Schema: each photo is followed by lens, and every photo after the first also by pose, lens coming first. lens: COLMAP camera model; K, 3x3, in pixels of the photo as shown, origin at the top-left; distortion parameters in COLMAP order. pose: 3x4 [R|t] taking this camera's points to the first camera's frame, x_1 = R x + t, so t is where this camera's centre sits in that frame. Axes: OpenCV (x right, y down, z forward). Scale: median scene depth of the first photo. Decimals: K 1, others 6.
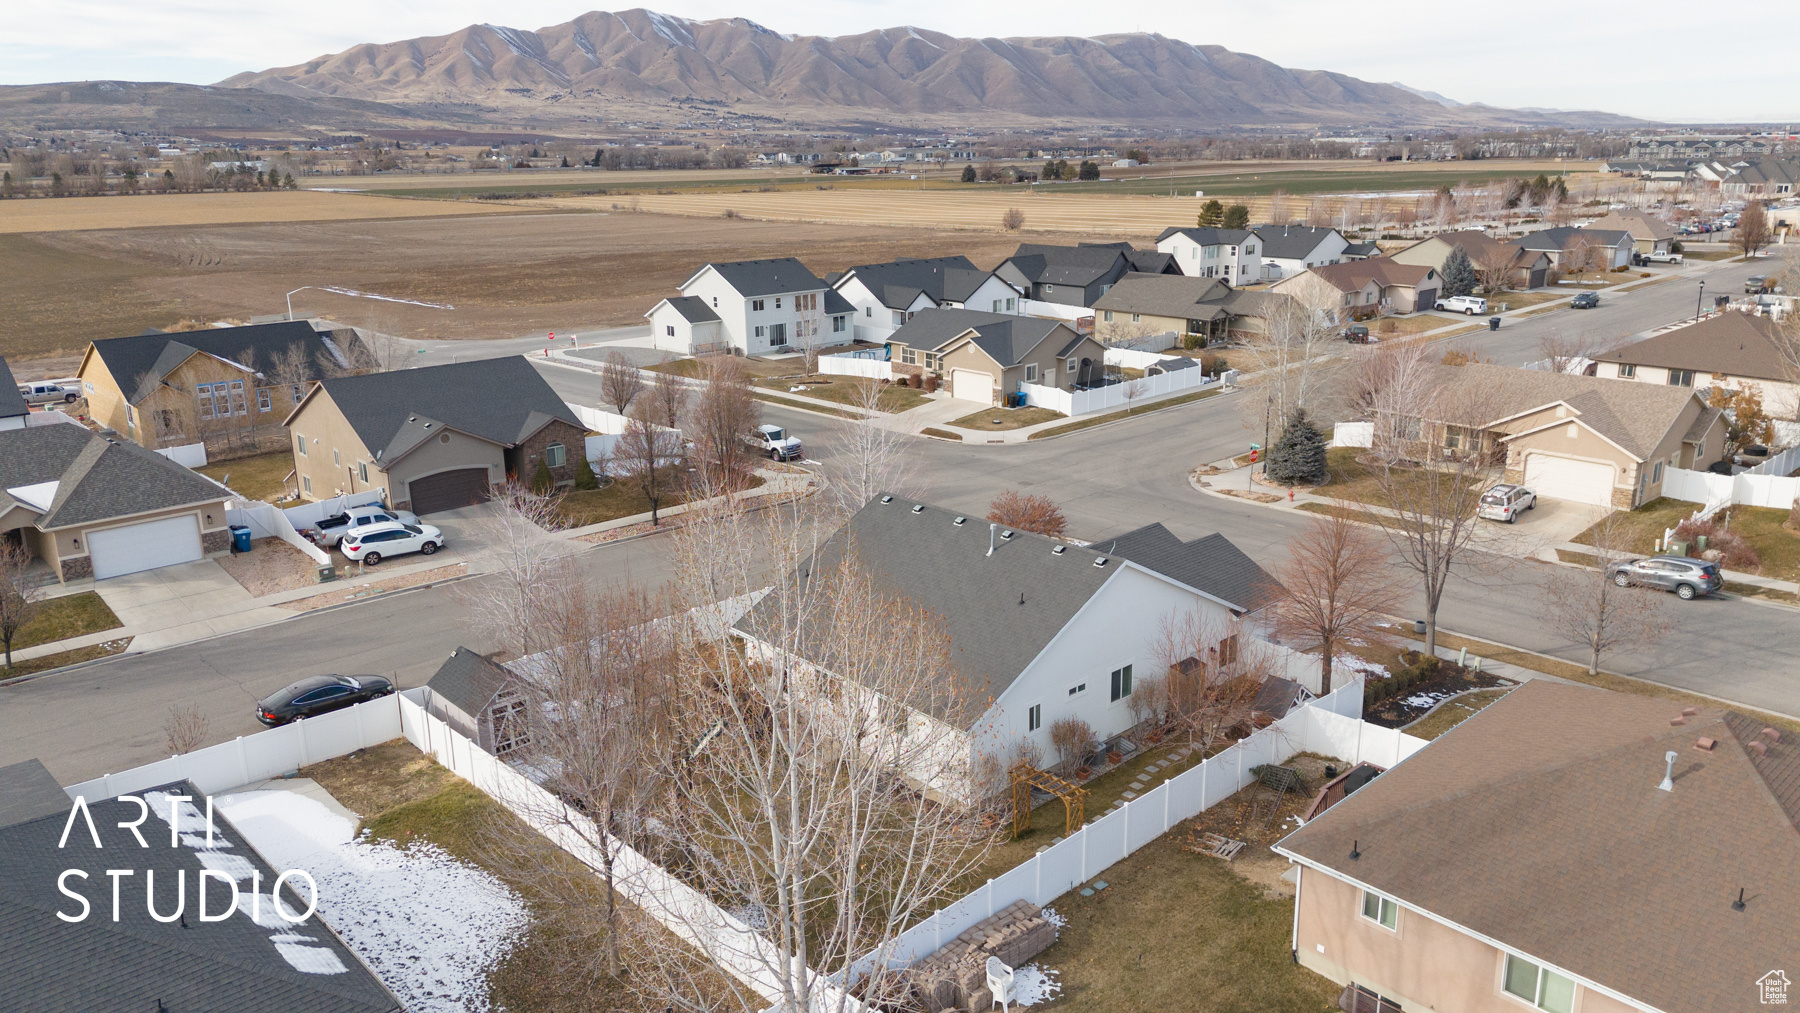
lens RADIAL K [[1313.1, 0, 908.0], [0, 1313.1, 490.8], [0, 0, 1]] dist [0.066497, -0.056784]
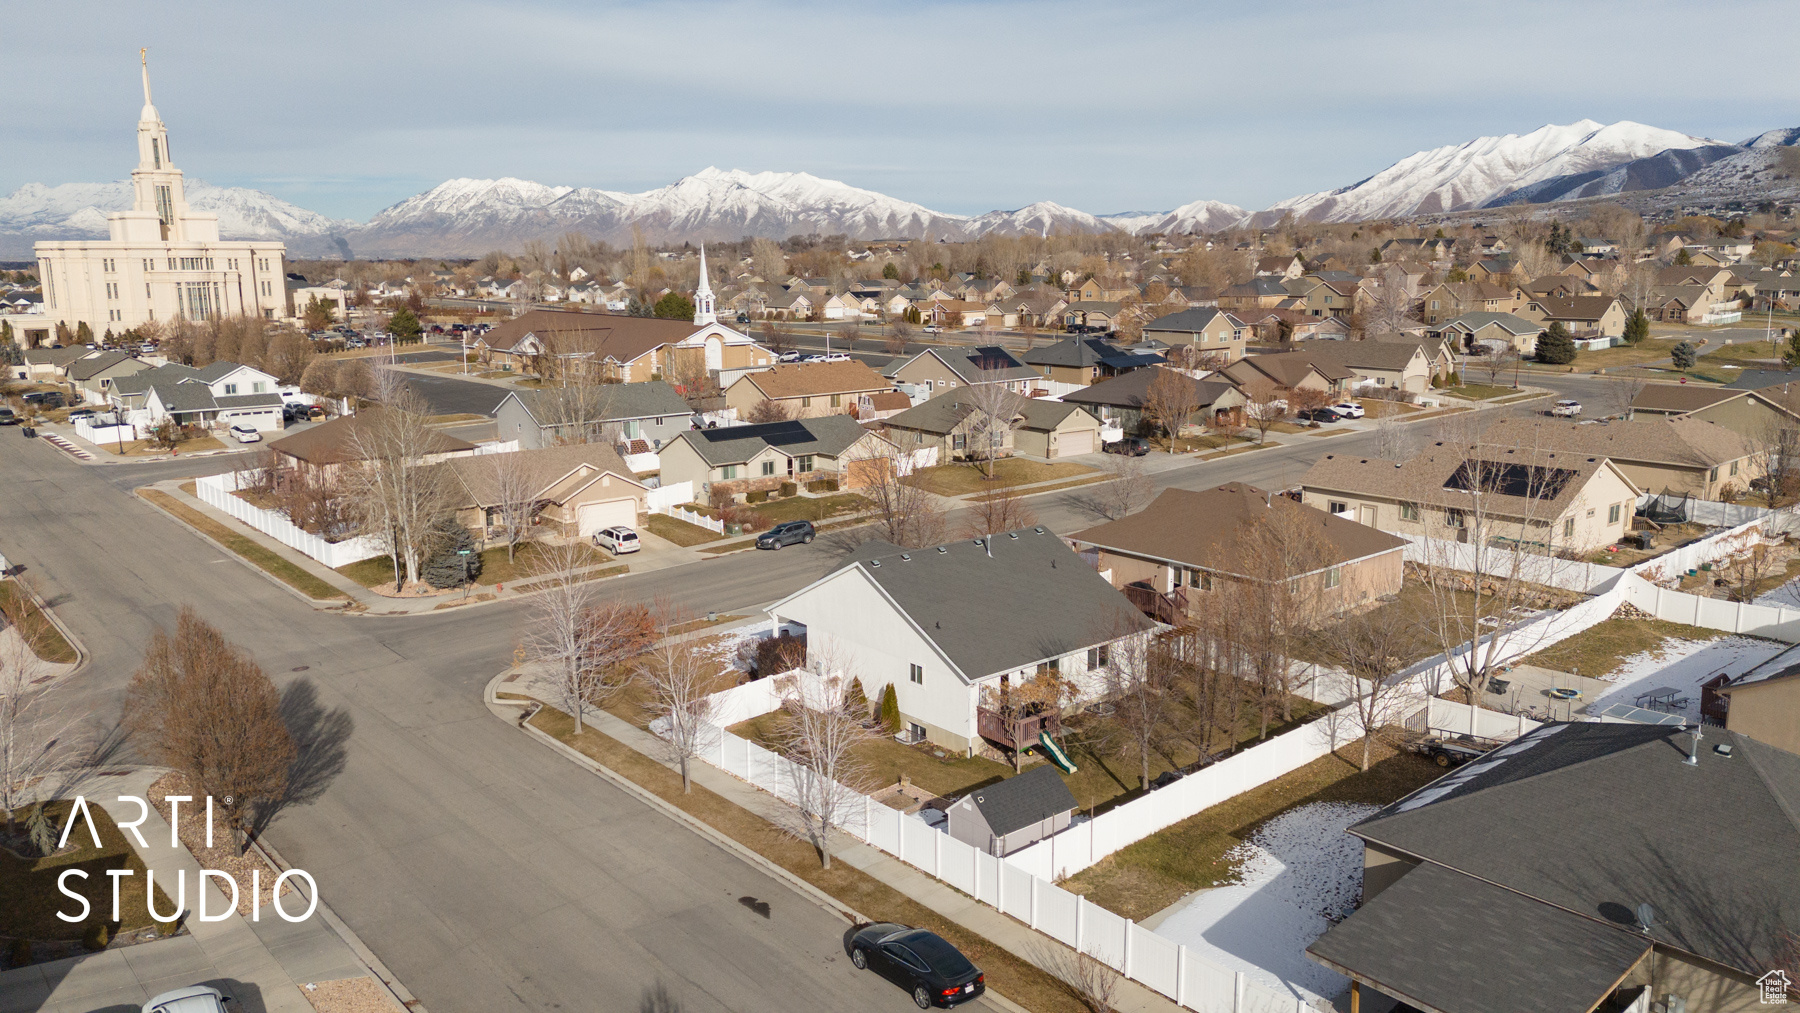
lens RADIAL K [[1313.1, 0, 900.0], [0, 1313.1, 517.0], [0, 0, 1]] dist [0.066497, -0.056784]
pose [[0.034102, -0.183886, 0.982356, -0.116451], [0.267774, 0.948671, 0.168285, -0.022501], [-0.962878, 0.257311, 0.081592, 0.089209]]
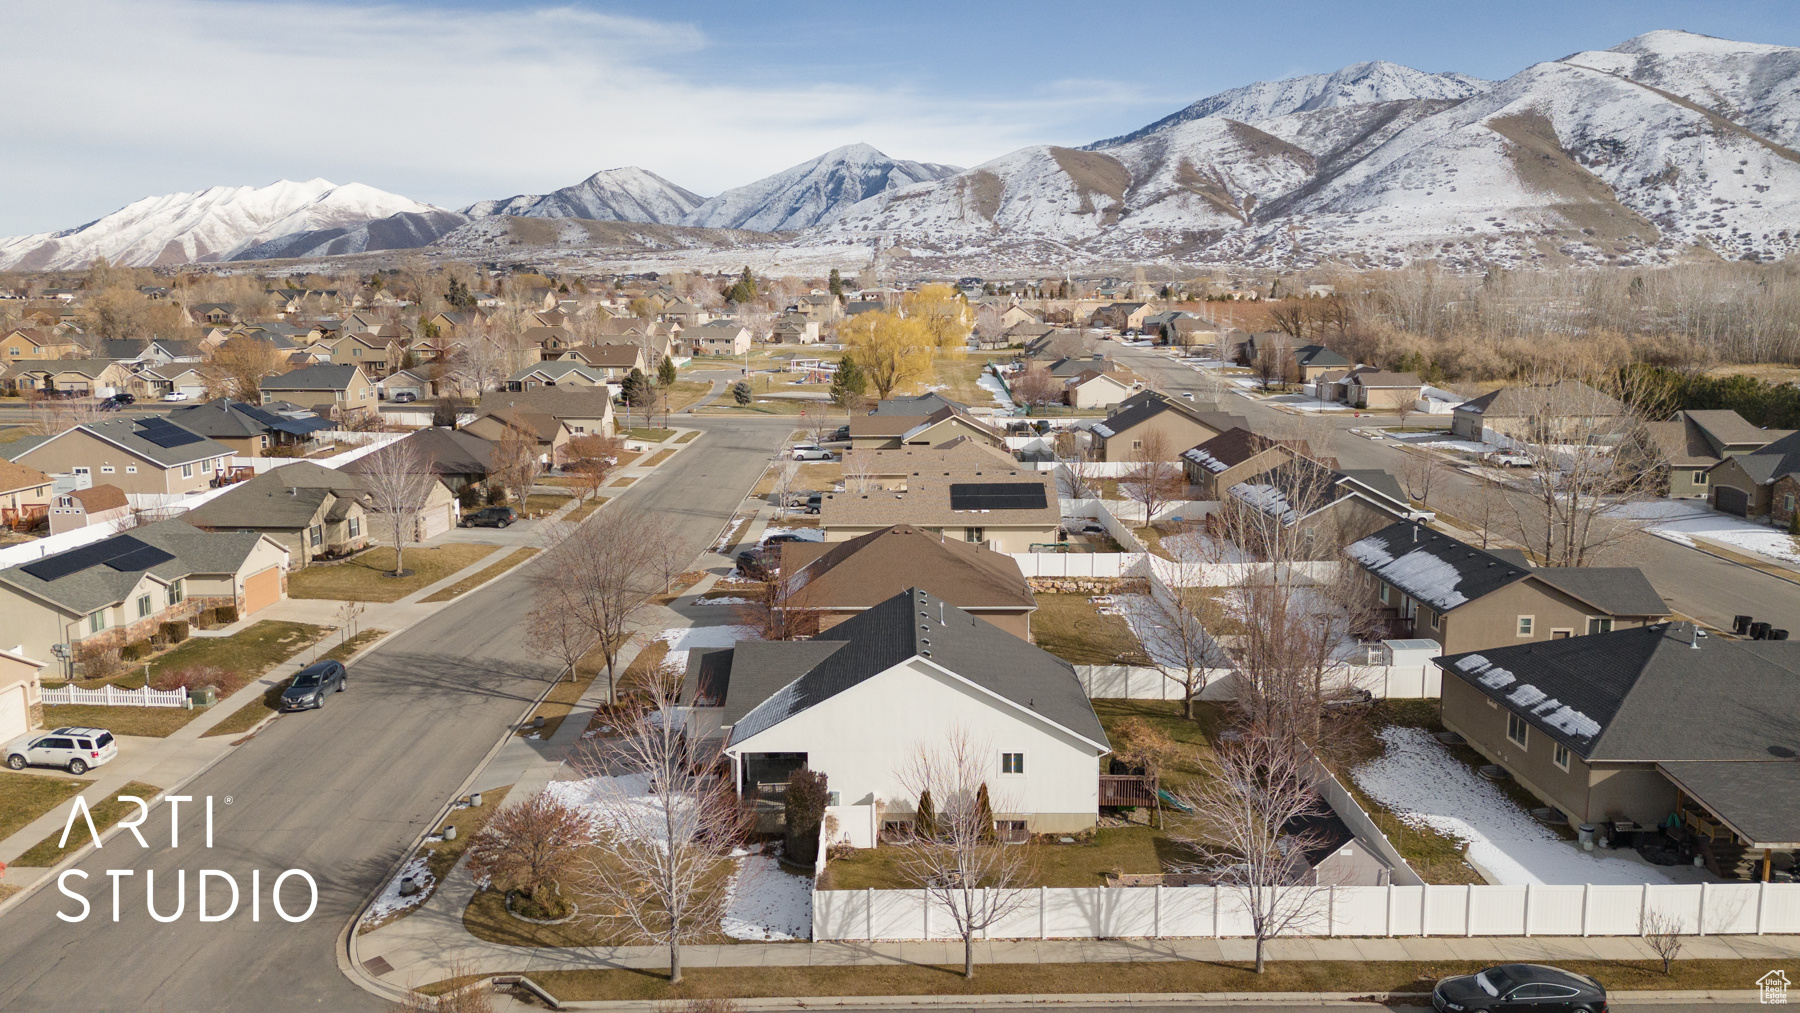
lens RADIAL K [[1313.1, 0, 914.0], [0, 1313.1, 512.2], [0, 0, 1]] dist [0.066497, -0.056784]
pose [[-0.742062, -0.092543, 0.663912, -0.068029], [0.187377, 0.922307, 0.337994, -0.044134], [-0.643610, 0.375214, -0.667069, 0.166283]]
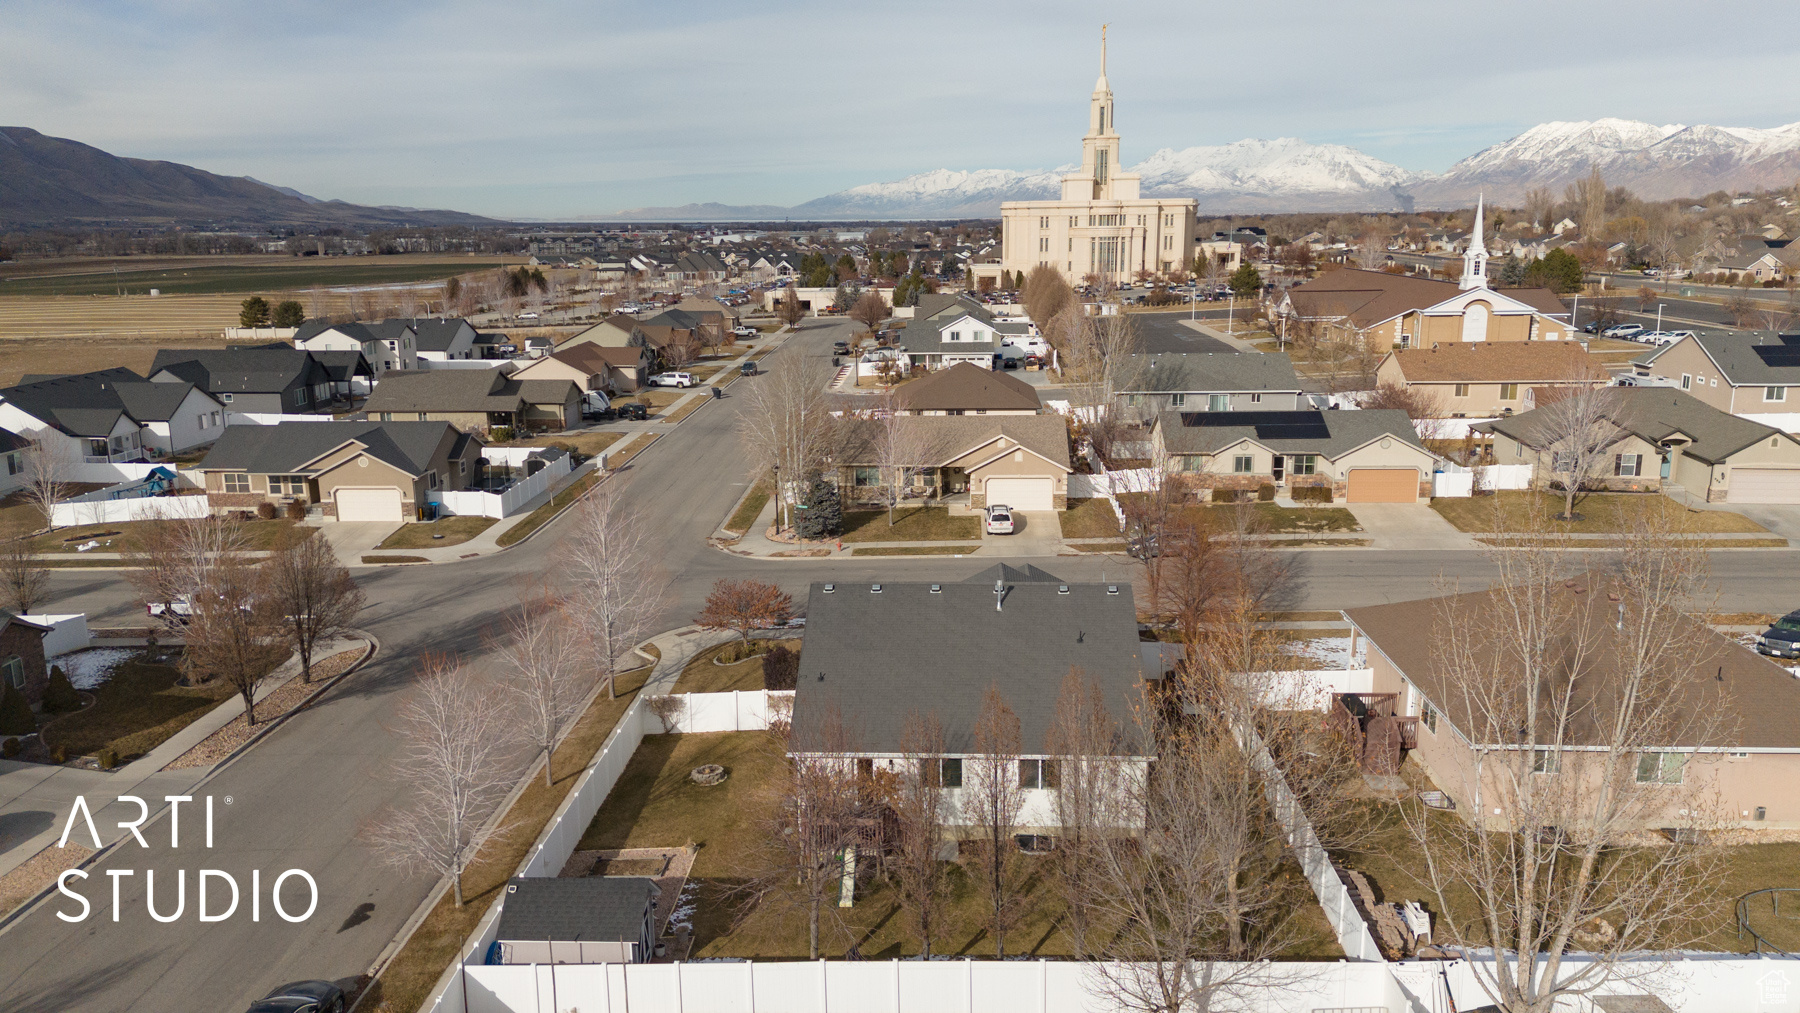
lens RADIAL K [[1313.1, 0, 896.9], [0, 1313.1, 511.3], [0, 0, 1]] dist [0.066497, -0.056784]
pose [[0.709842, -0.149694, 0.688270, -0.064803], [0.186272, 0.982262, 0.021526, -0.006088], [-0.679284, 0.112925, 0.725135, 0.026388]]
